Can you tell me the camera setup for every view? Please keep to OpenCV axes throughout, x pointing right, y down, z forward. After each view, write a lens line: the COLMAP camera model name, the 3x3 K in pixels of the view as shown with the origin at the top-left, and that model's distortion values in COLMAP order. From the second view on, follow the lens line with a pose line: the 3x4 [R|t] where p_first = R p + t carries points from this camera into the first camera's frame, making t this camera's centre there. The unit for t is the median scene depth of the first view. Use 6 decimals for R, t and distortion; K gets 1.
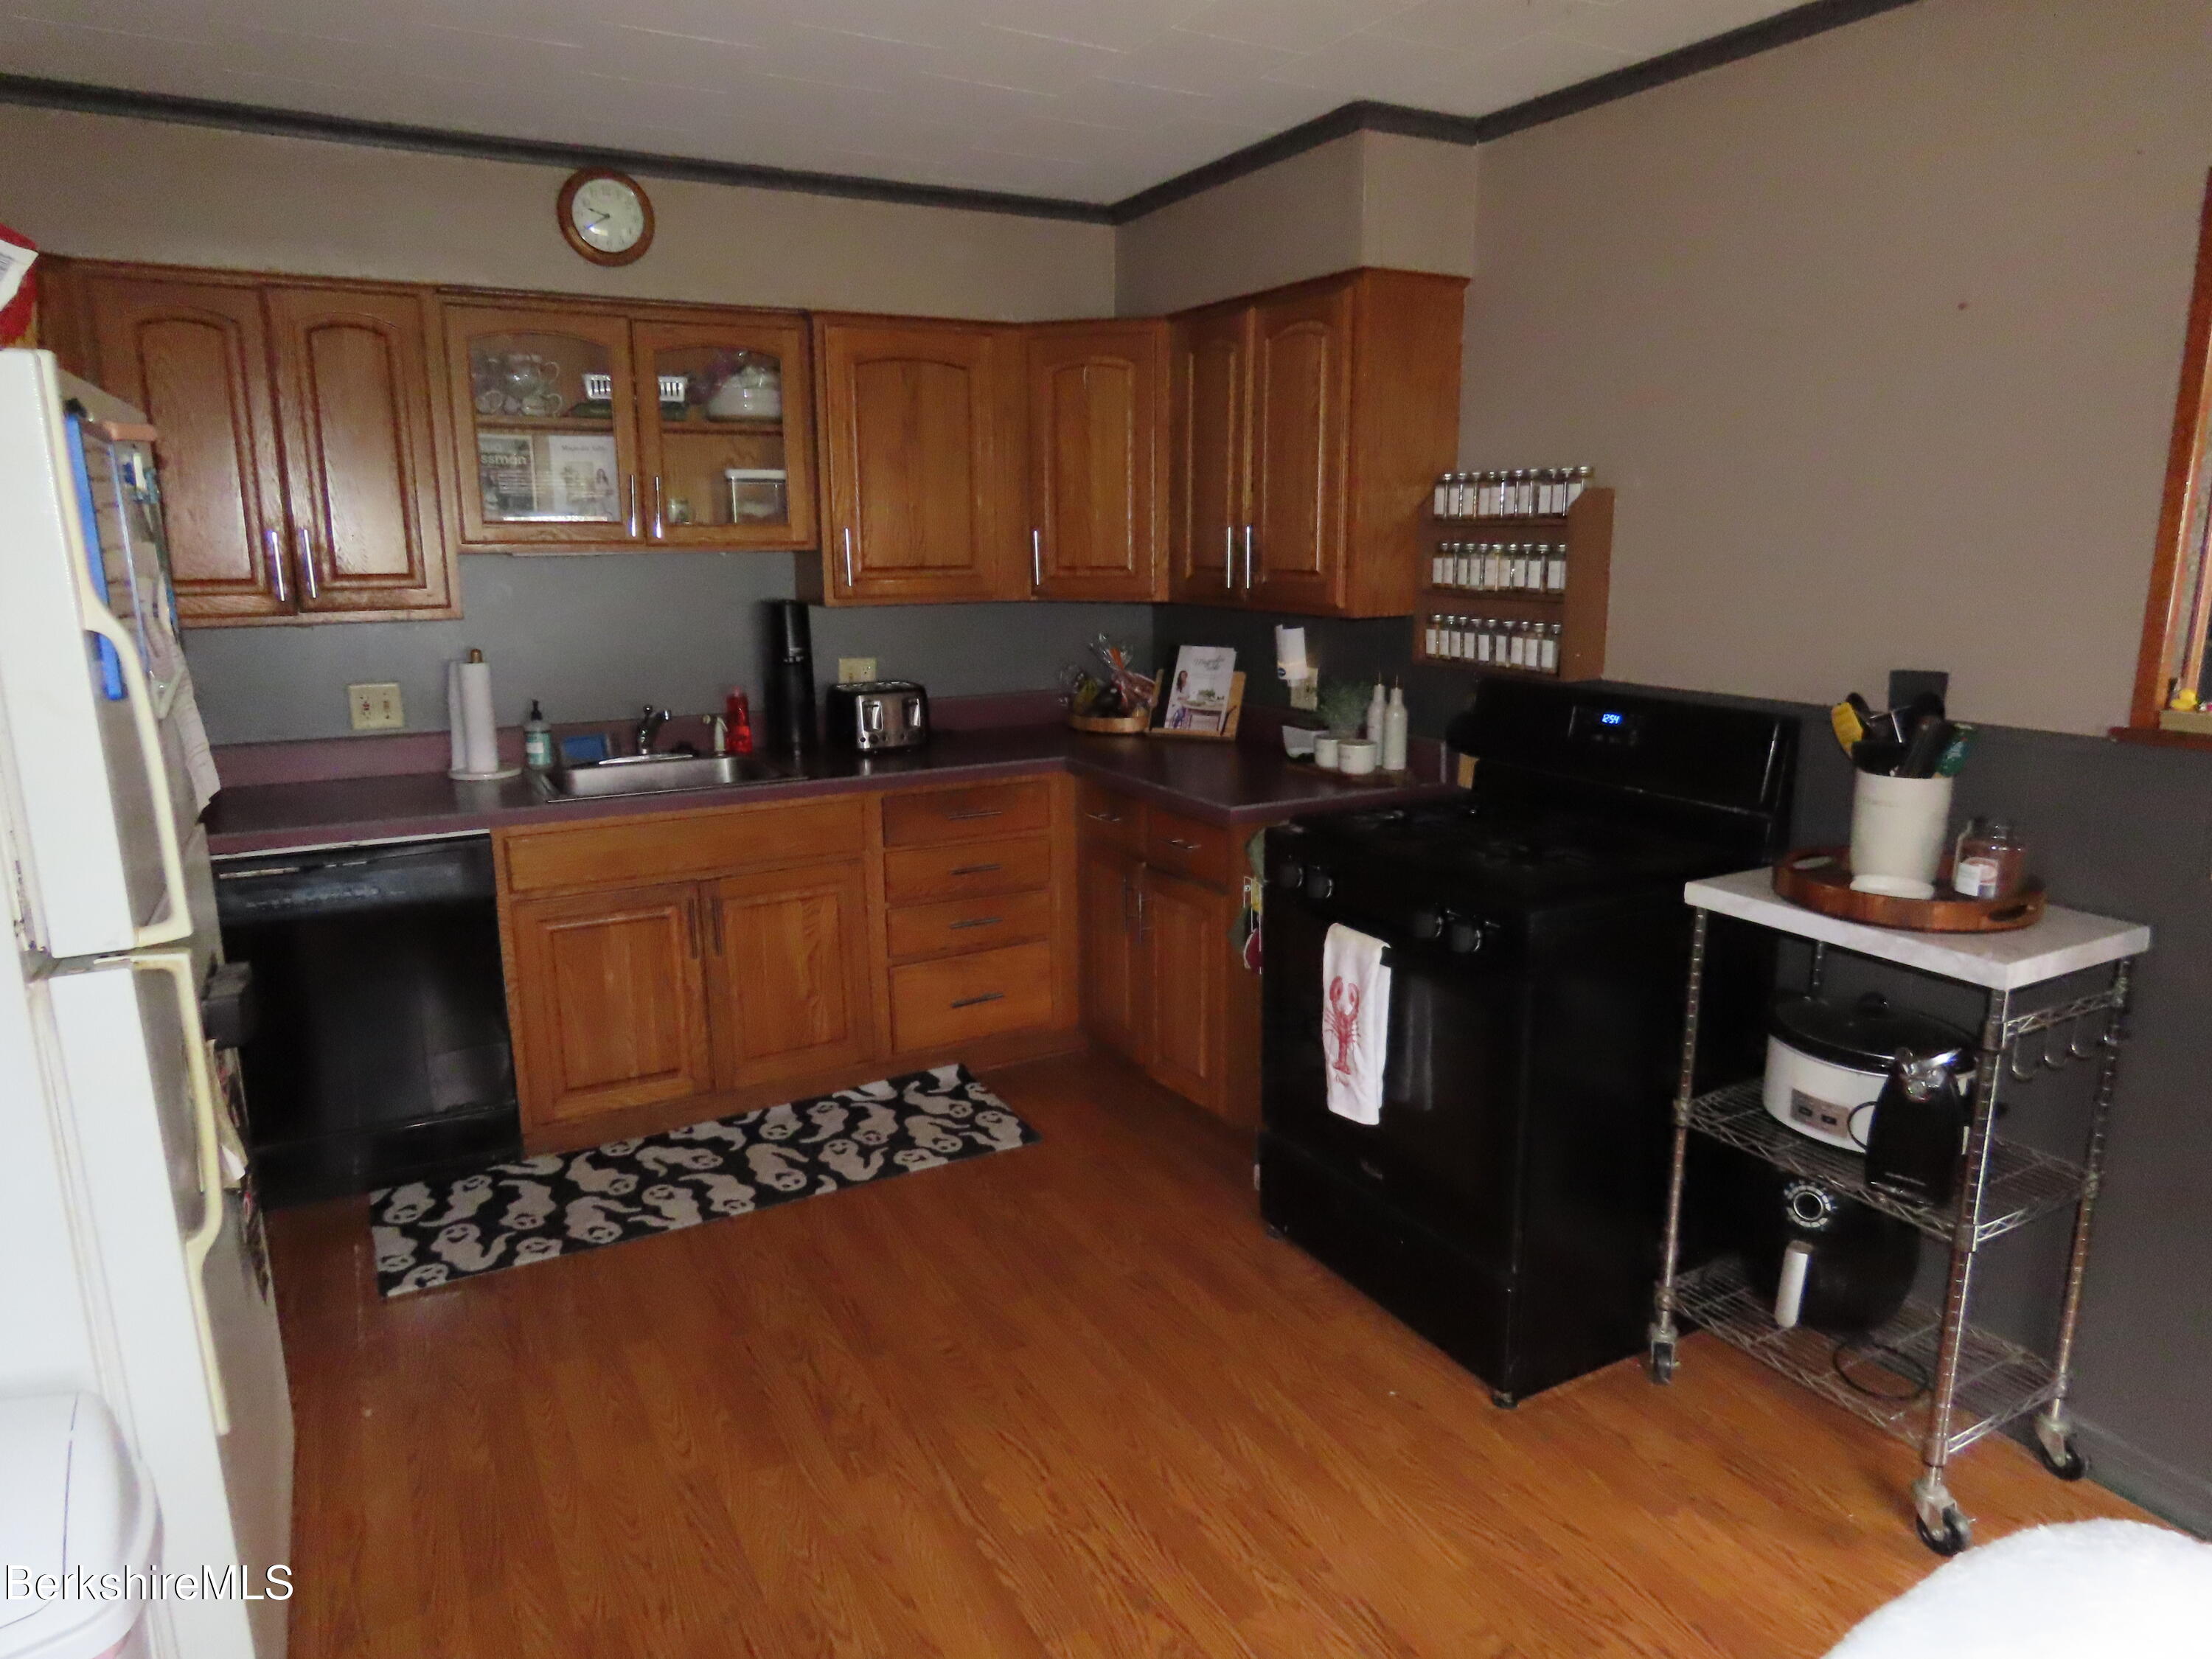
lens RADIAL K [[1419.7, 0, 1106.5], [0, 1419.7, 834.3], [0, 0, 1]] dist [0.000201, -0.000680]
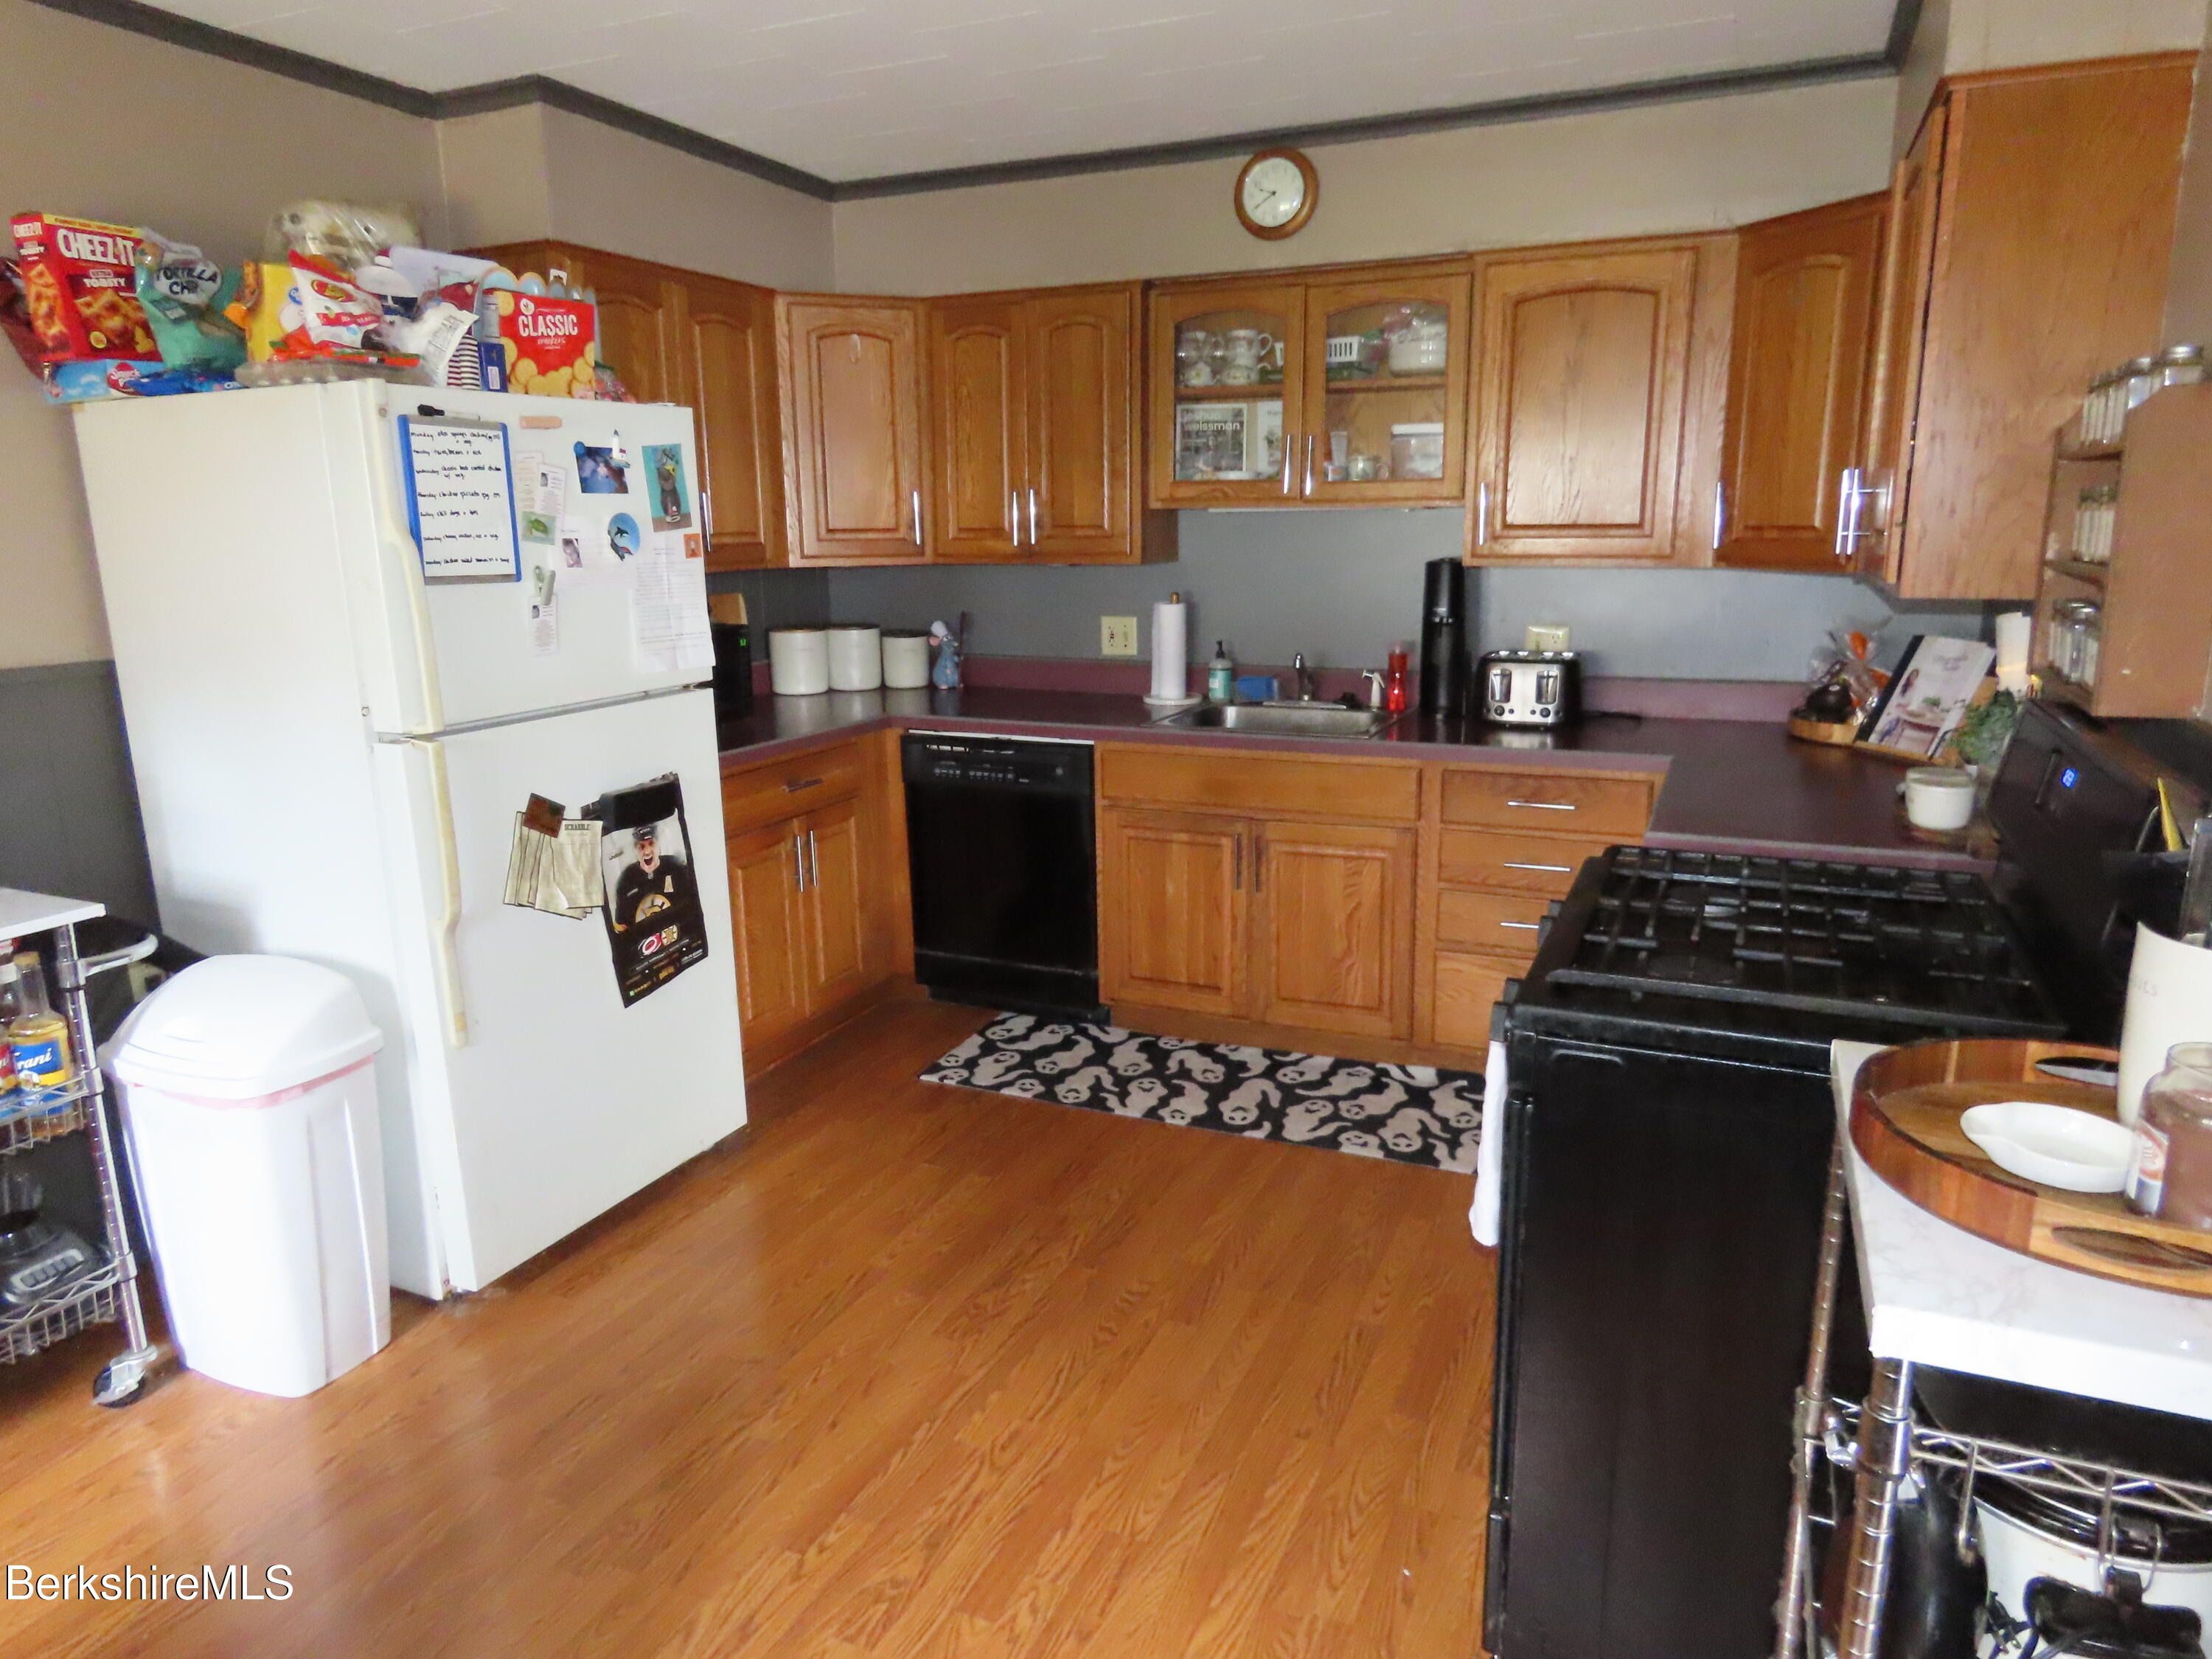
lens RADIAL K [[1406.5, 0, 1102.5], [0, 1406.5, 832.9], [0, 0, 1]] dist [-0.007352, 0.000783]
pose [[0.596387, 0.176465, -0.783060, 0.465213], [-0.161690, 0.981949, 0.098140, -0.041297], [0.786243, 0.068083, 0.614155, 0.266233]]
